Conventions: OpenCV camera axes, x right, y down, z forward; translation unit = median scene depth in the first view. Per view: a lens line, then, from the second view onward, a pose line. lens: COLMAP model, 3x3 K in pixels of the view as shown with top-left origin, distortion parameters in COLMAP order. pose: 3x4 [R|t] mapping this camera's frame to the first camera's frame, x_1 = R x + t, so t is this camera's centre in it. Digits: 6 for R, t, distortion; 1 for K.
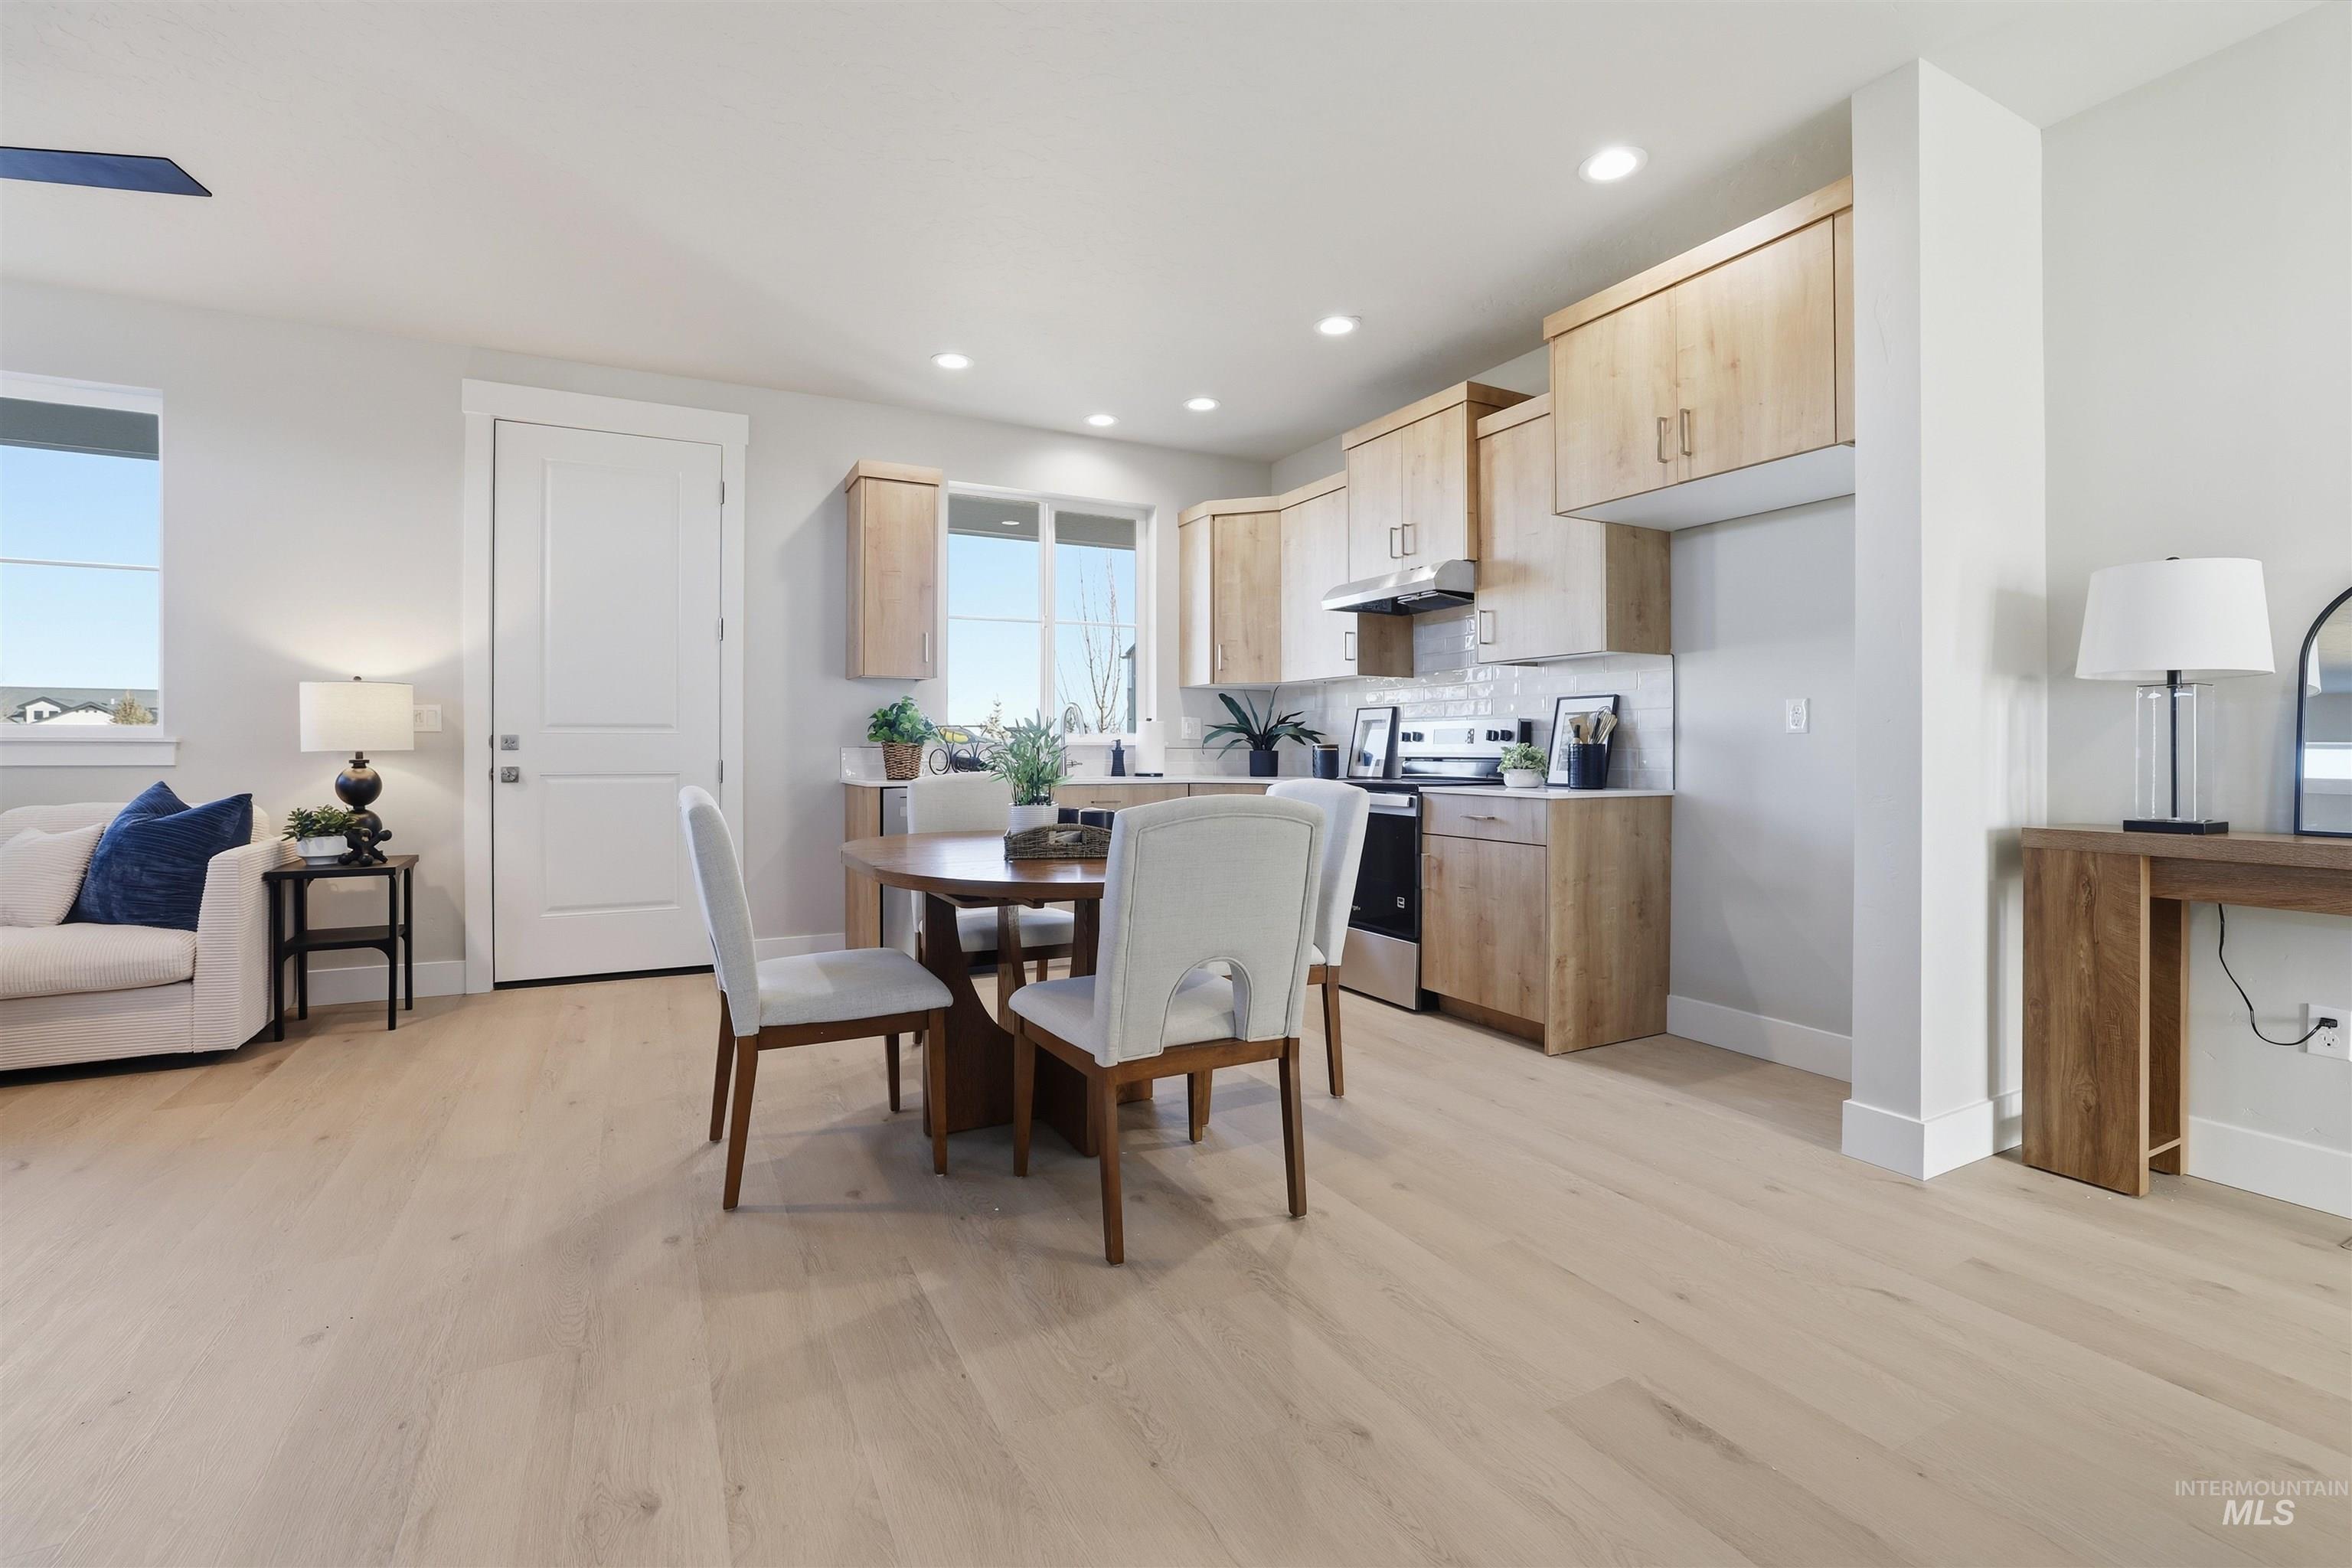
lens RADIAL K [[1024.2, 0, 1164.2], [0, 1024.2, 747.2], [0, 0, 1]] dist [-0.033968, 0.010014]
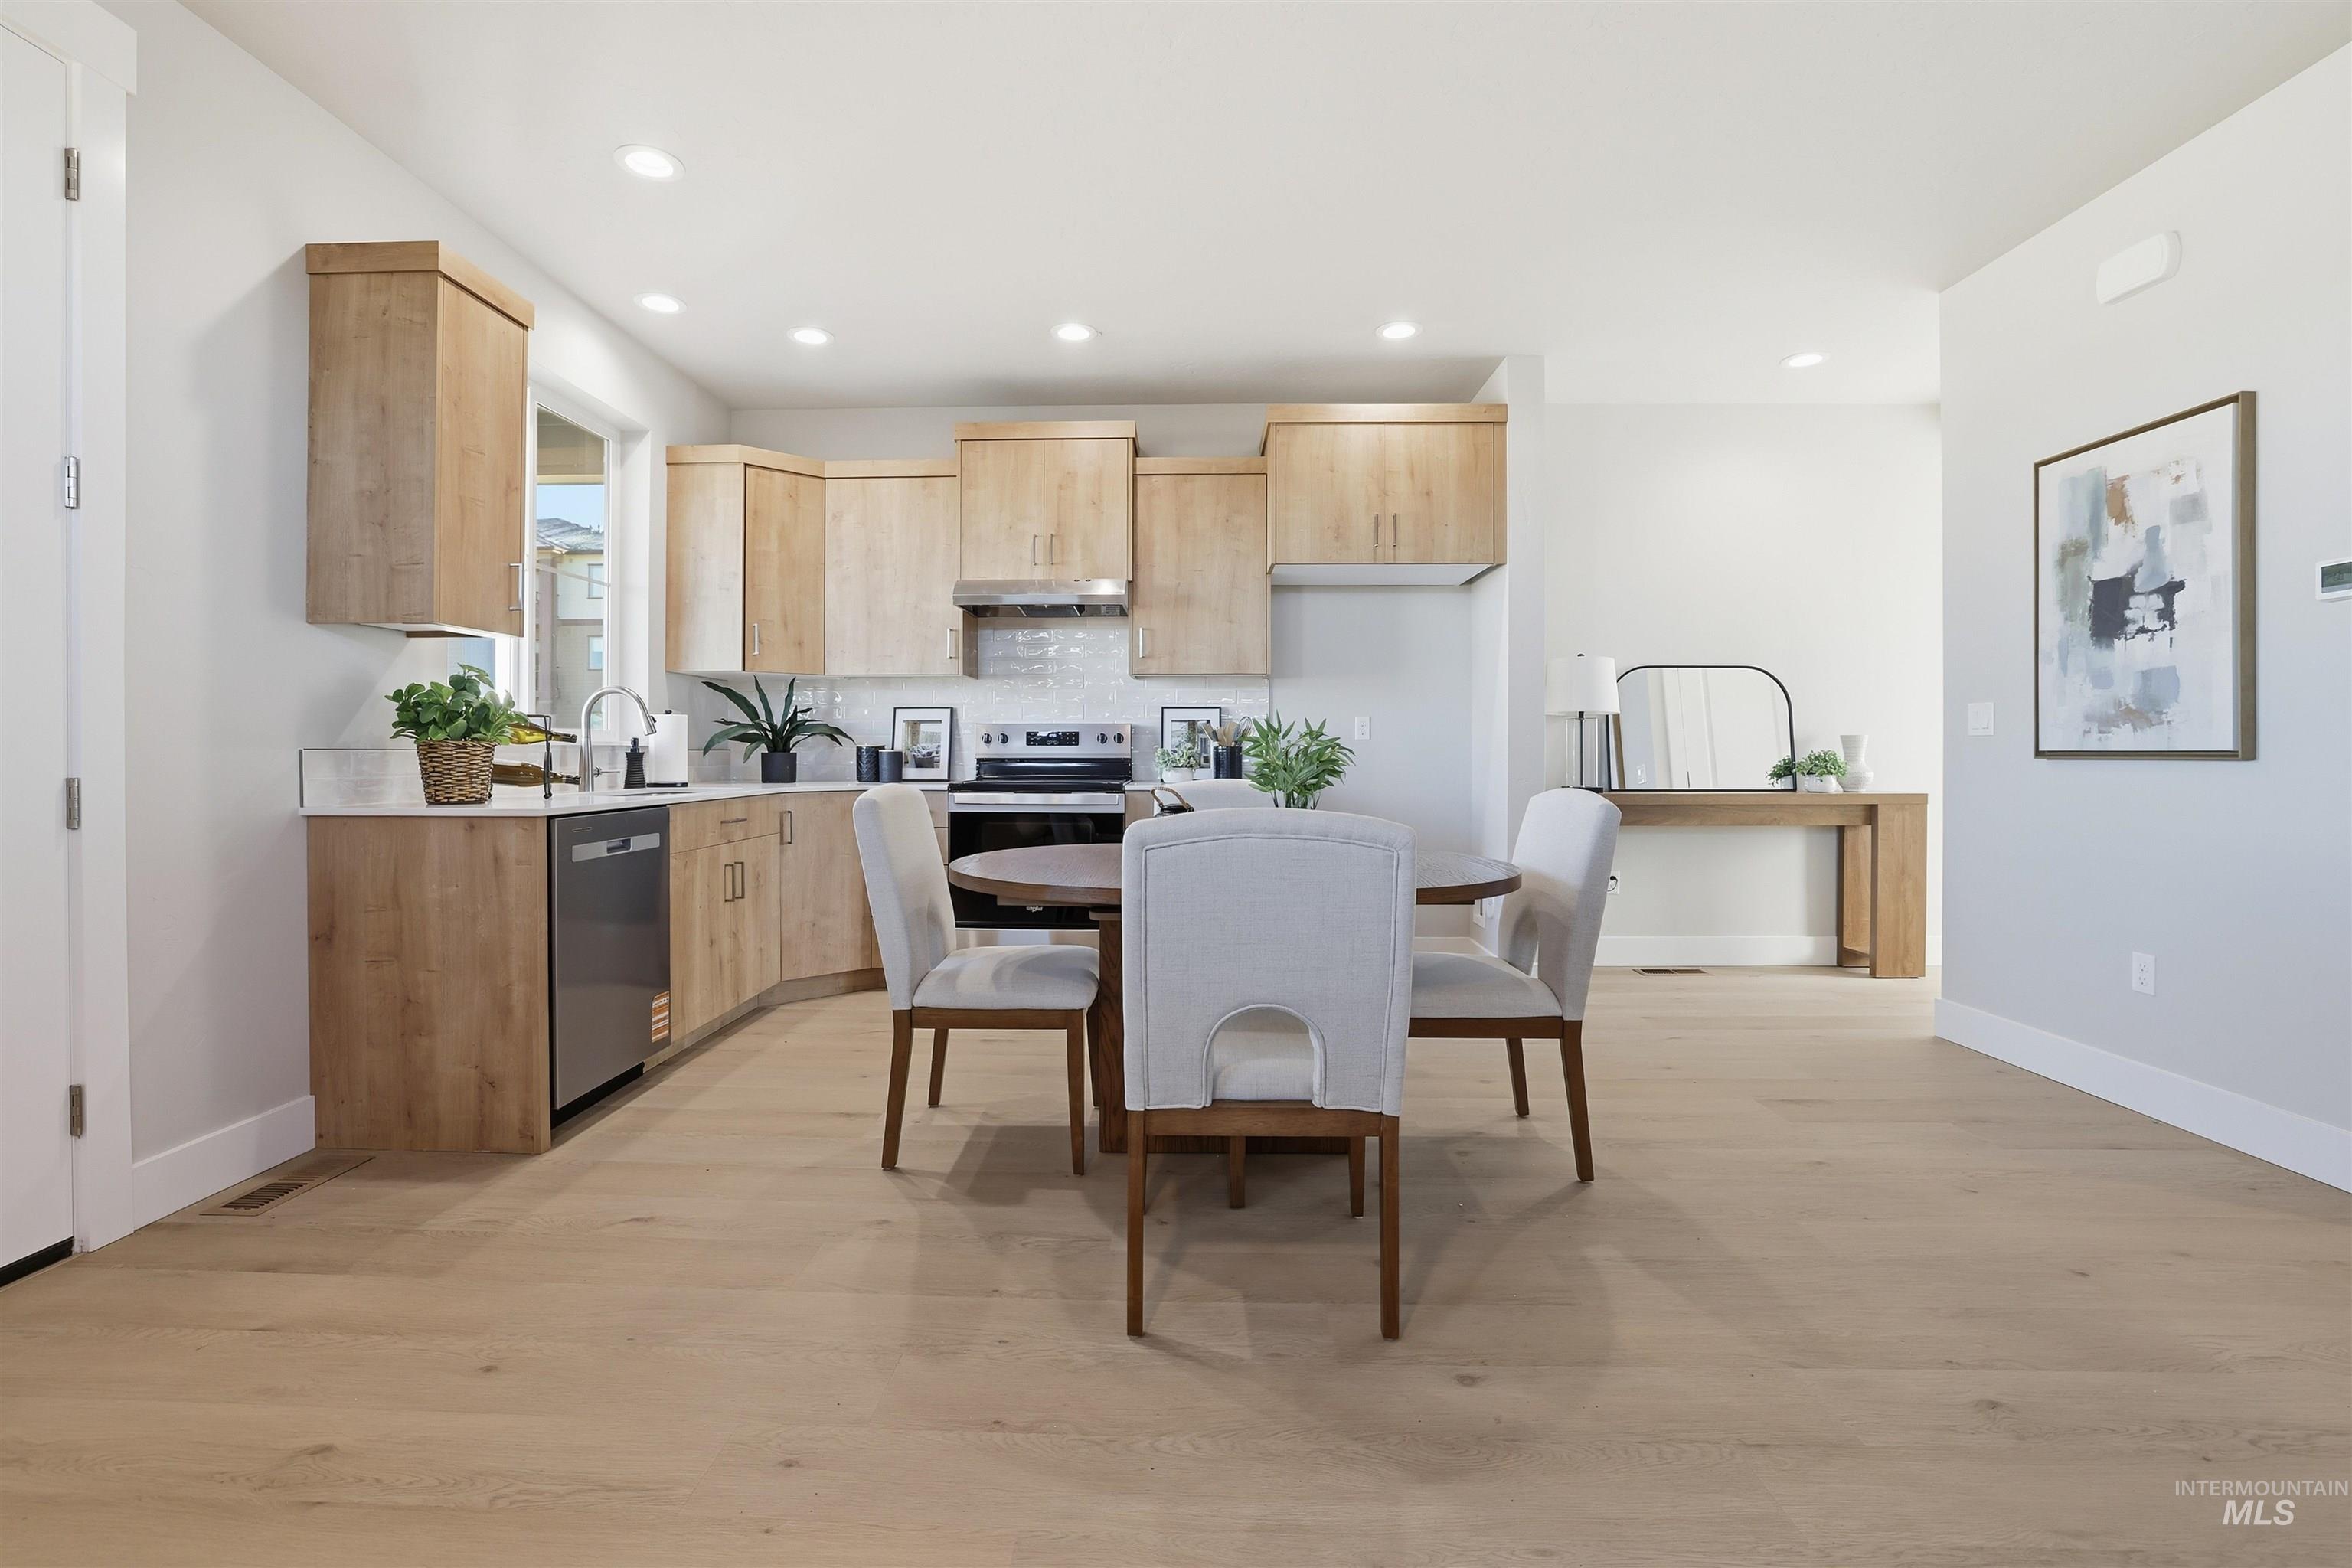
lens RADIAL K [[1024.2, 0, 1160.8], [0, 1024.2, 747.9], [0, 0, 1]] dist [-0.033968, 0.010014]
pose [[0.486583, -0.000379, 0.873634, -0.700425], [-0.000532, 1.000000, 0.000731, -0.001849], [-0.873634, -0.000820, 0.486582, 0.448807]]
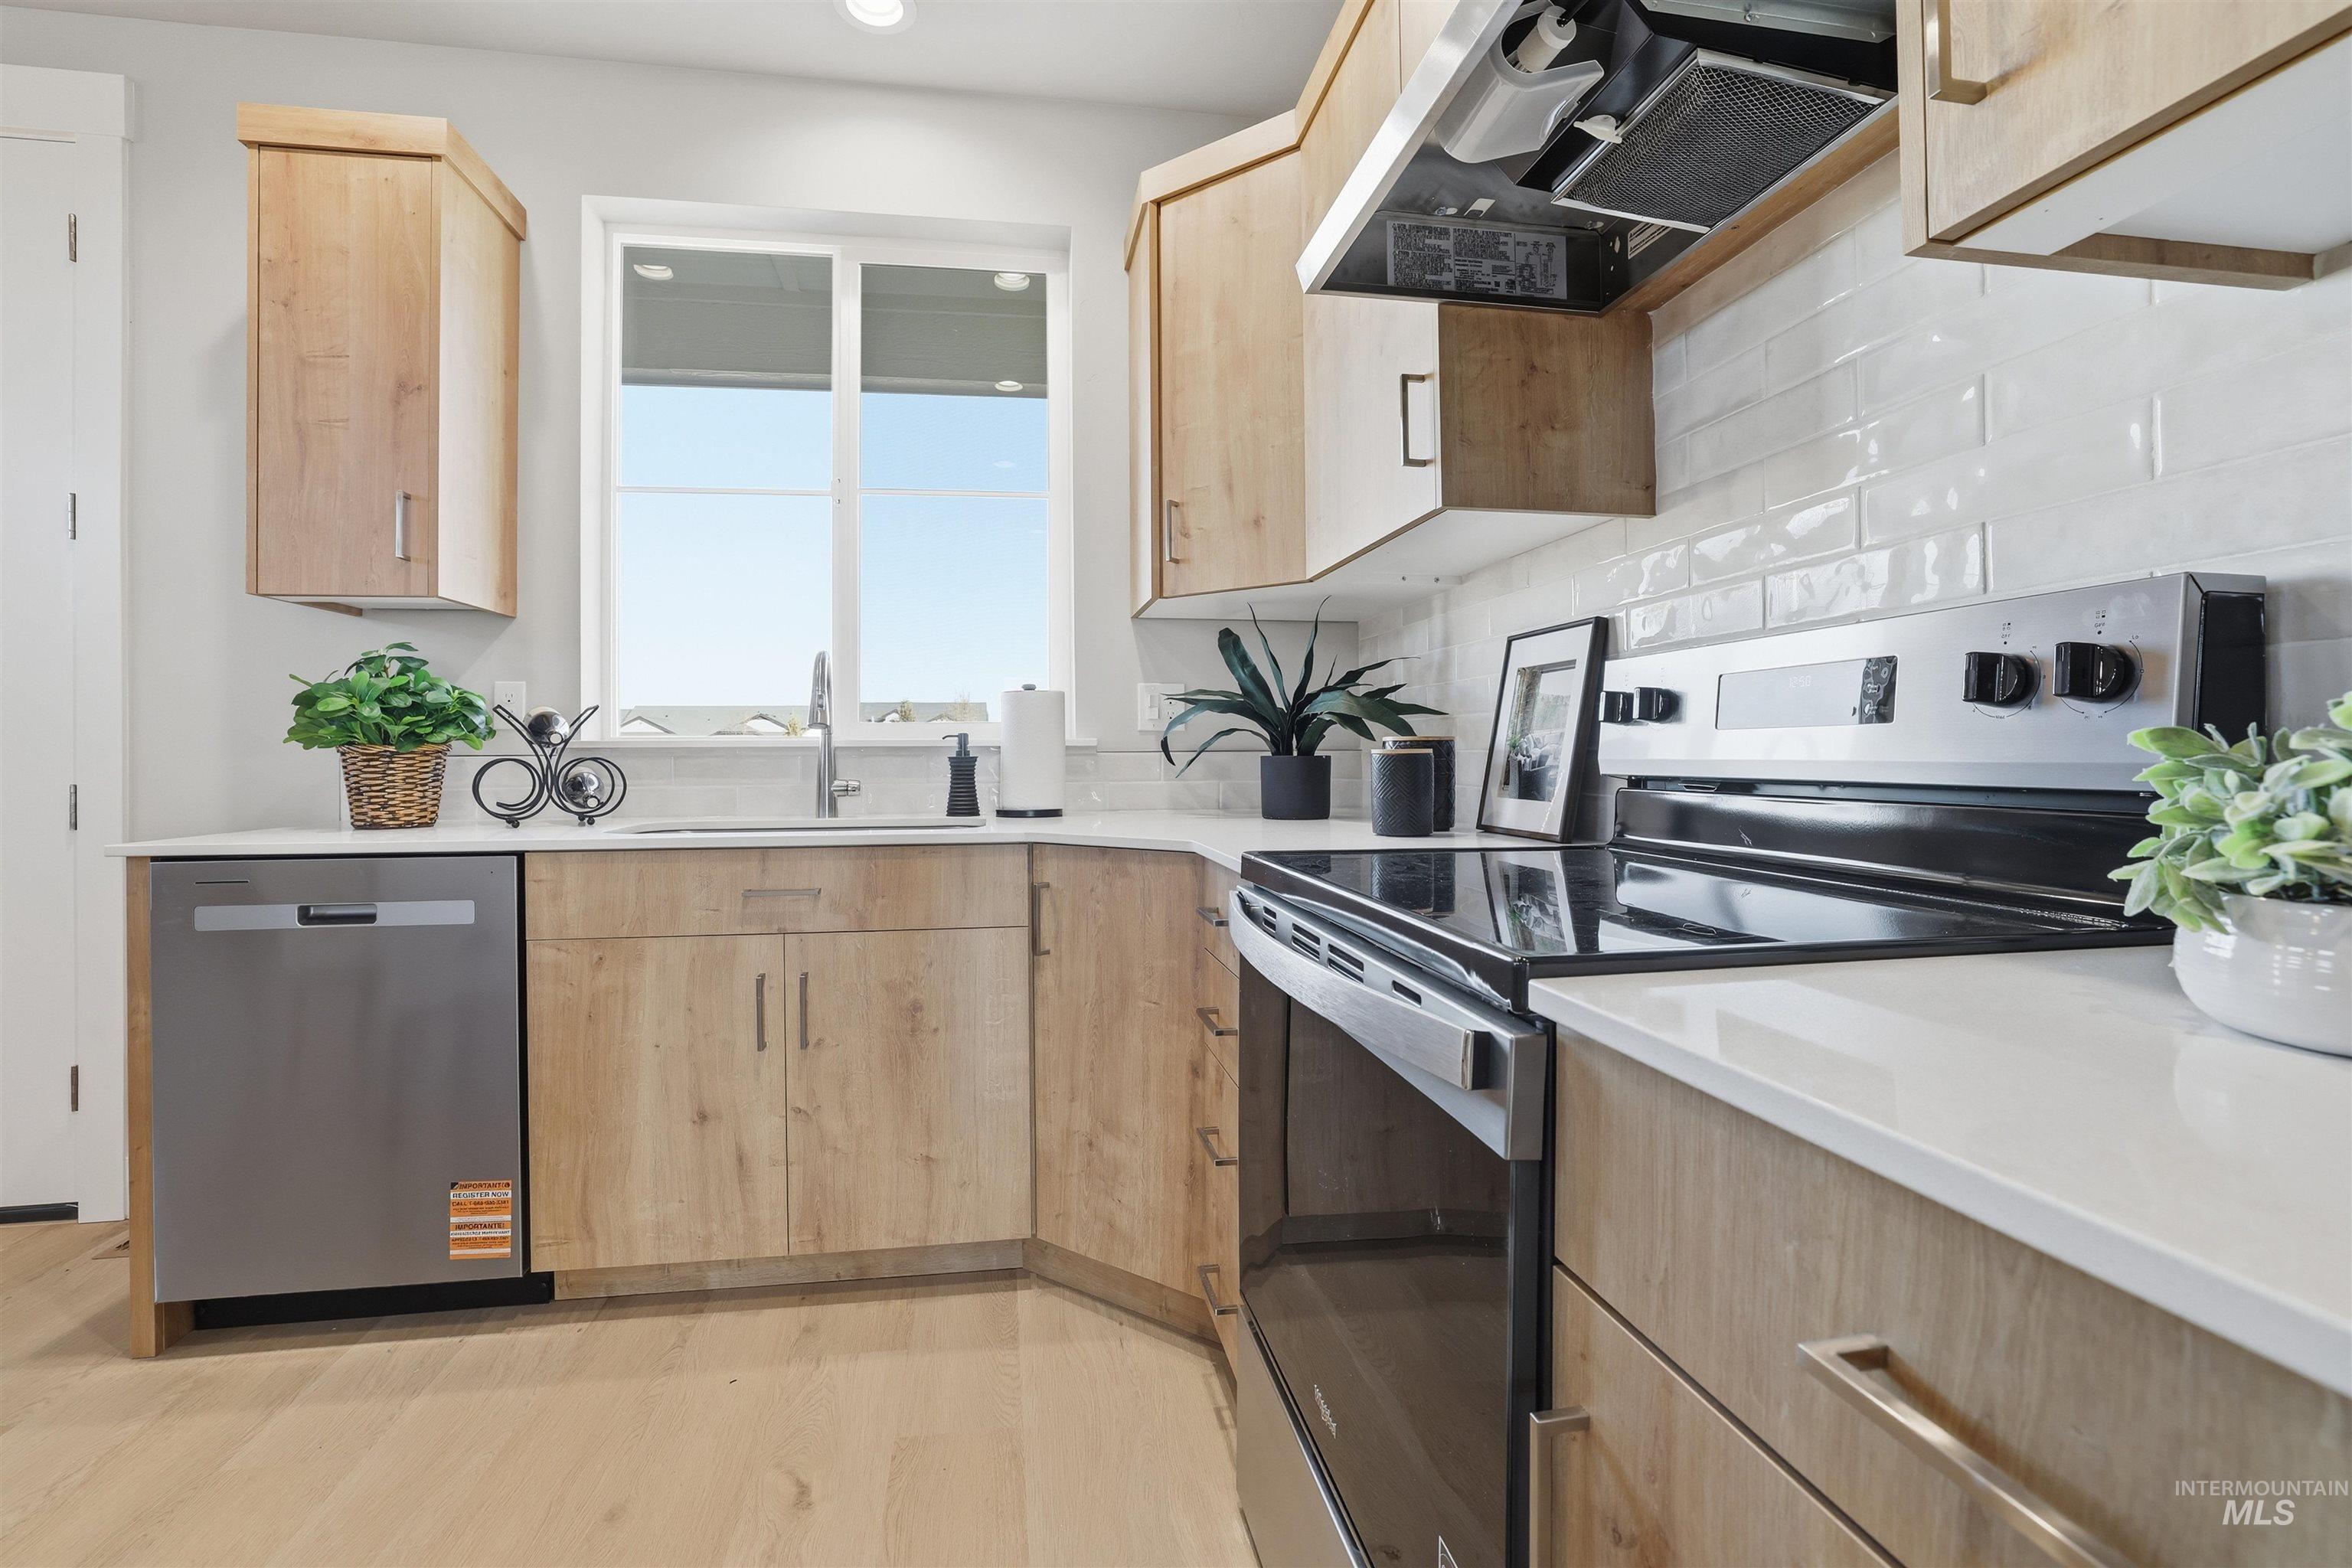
lens RADIAL K [[1024.2, 0, 1163.8], [0, 1024.2, 746.0], [0, 0, 1]] dist [-0.033968, 0.010014]
pose [[0.950348, -0.010973, -0.310997, 0.251744], [0.009884, 0.999938, -0.005078, 0.001429], [0.311034, 0.001752, 0.950397, 0.848492]]
